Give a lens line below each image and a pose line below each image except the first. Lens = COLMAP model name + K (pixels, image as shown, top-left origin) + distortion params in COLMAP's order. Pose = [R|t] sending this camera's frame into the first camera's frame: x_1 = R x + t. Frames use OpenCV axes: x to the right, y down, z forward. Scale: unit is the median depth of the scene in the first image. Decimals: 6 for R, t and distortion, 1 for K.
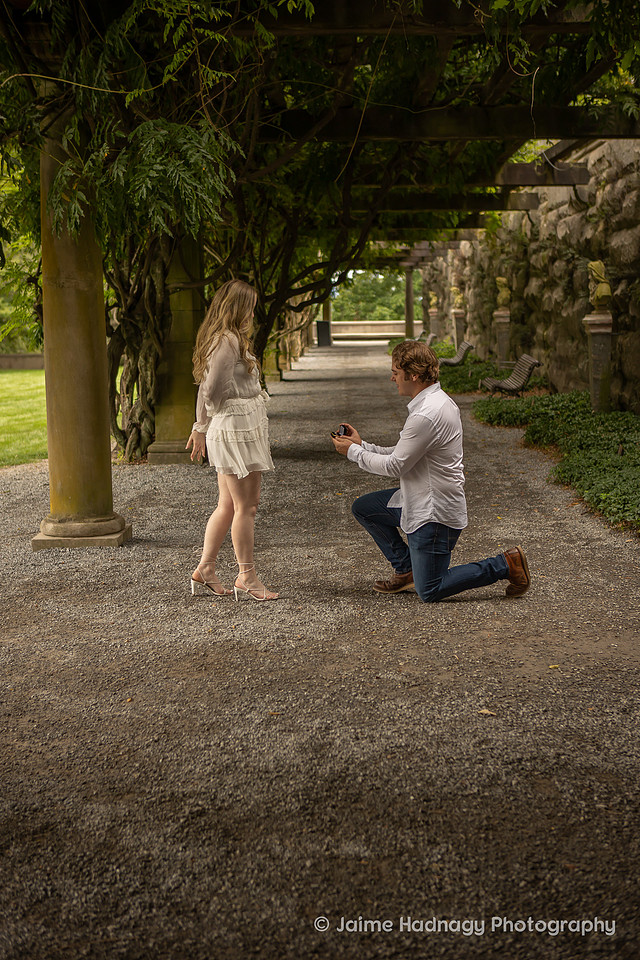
lens RADIAL K [[1295.3, 0, 320.0], [0, 1295.3, 480.0], [0, 0, 1]] dist [0.018001, 0.045316]
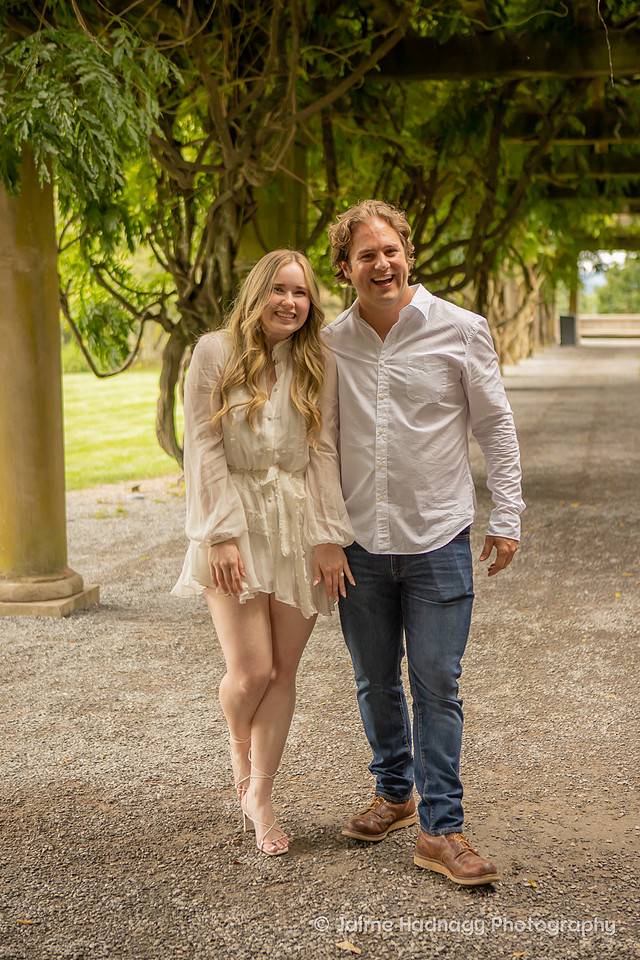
lens RADIAL K [[1543.5, 0, 319.5], [0, 1543.5, 506.4], [0, 0, 1]] dist [0.051243, 0.039234]
pose [[0.985283, 0.033824, -0.167551, 0.047989], [-0.033458, 0.999428, 0.005011, -0.007562], [0.167625, 0.000668, 0.985851, 0.053179]]
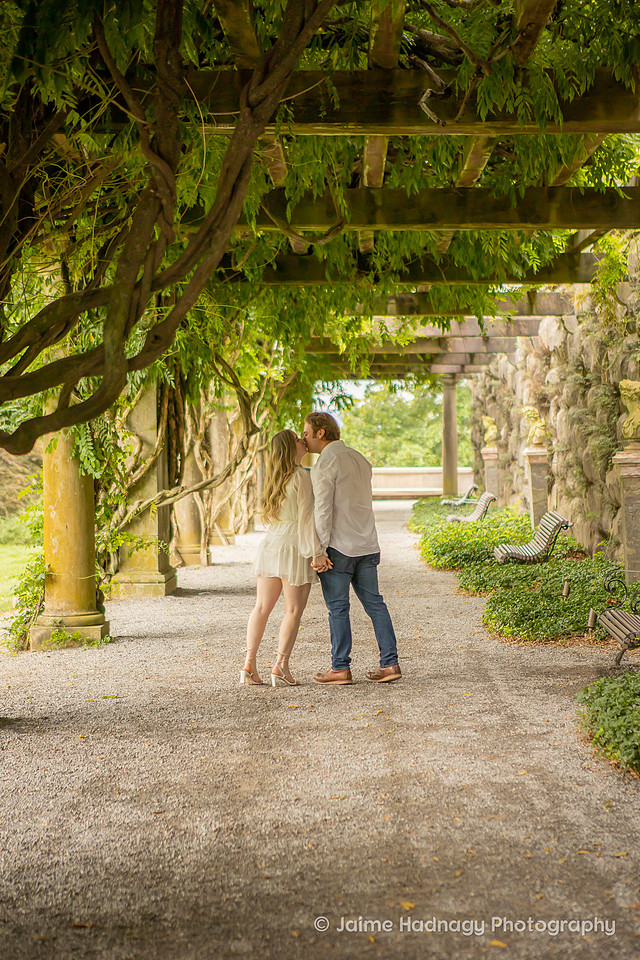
lens RADIAL K [[2020.3, 0, 320.0], [0, 2020.3, 480.0], [0, 0, 1]] dist [0.256073, 0.099219]
pose [[0.999985, 0.005359, 0.000559, 0.033457], [-0.005259, 0.993398, -0.114601, -0.043554], [-0.001170, 0.114596, 0.993411, 0.333037]]
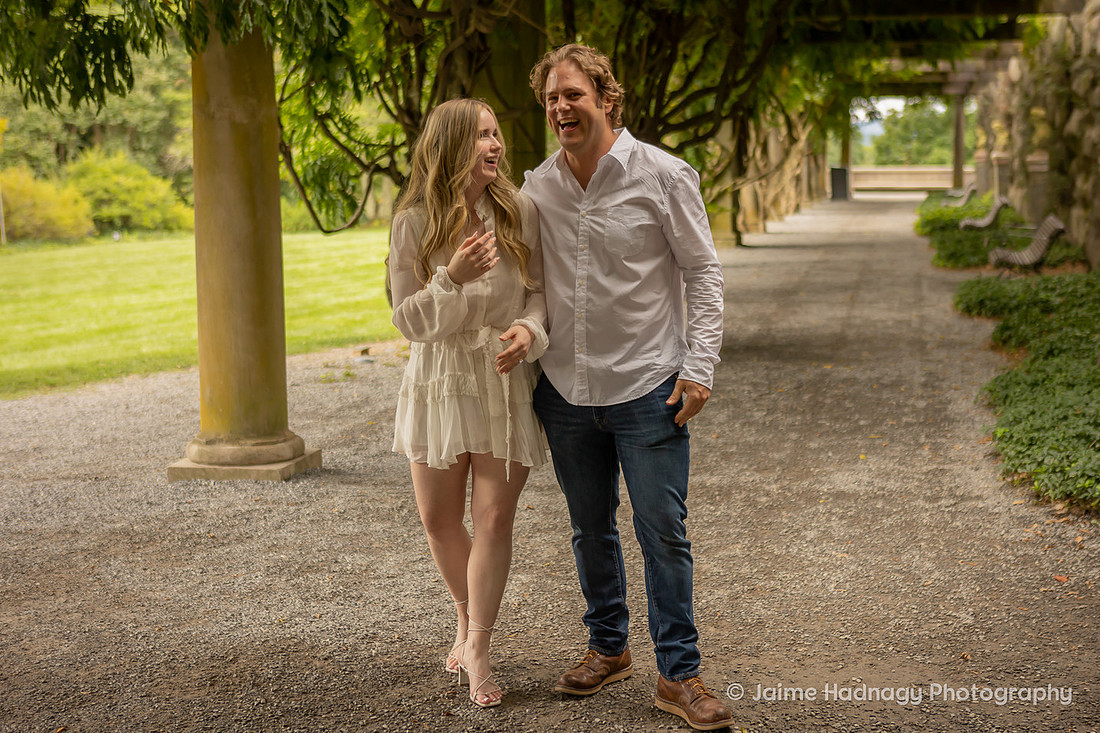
lens RADIAL K [[1680.4, 0, 581.6], [0, 1680.4, 363.9], [0, 0, 1]] dist [0.036415, 0.033350]
pose [[0.986090, 0.028159, -0.163807, 0.055650], [-0.028947, 0.999578, -0.002424, -0.005536], [0.163670, 0.007132, 0.986489, 0.038747]]
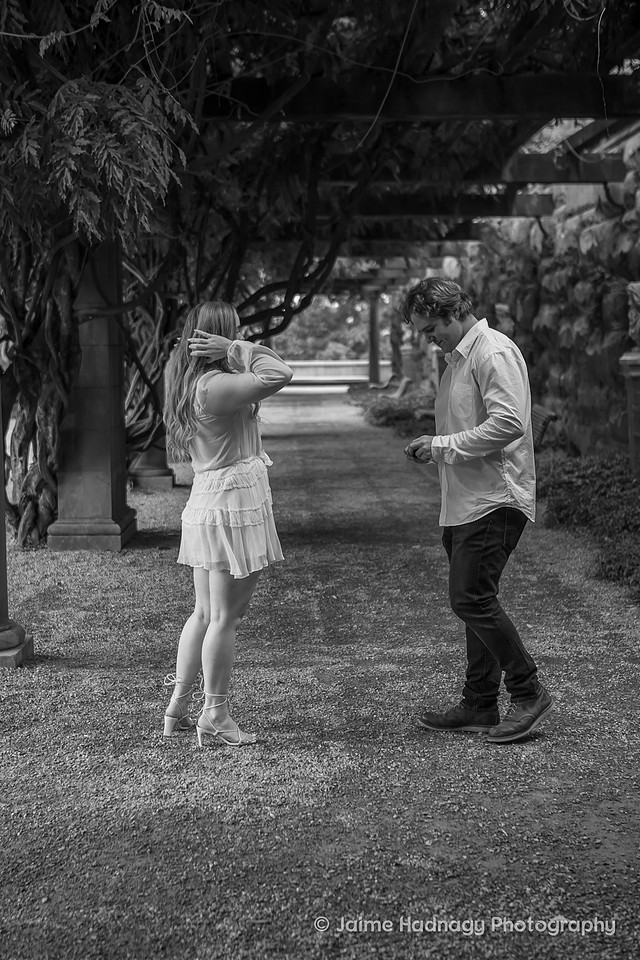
lens RADIAL K [[1660.0, 0, 273.1], [0, 1660.0, 540.0], [0, 0, 1]] dist [0.071278, -0.029696]
pose [[0.999939, 0.001472, 0.010990, -0.007520], [-0.001308, 0.999887, -0.014974, -0.002217], [-0.011011, 0.014959, 0.999827, 0.021770]]
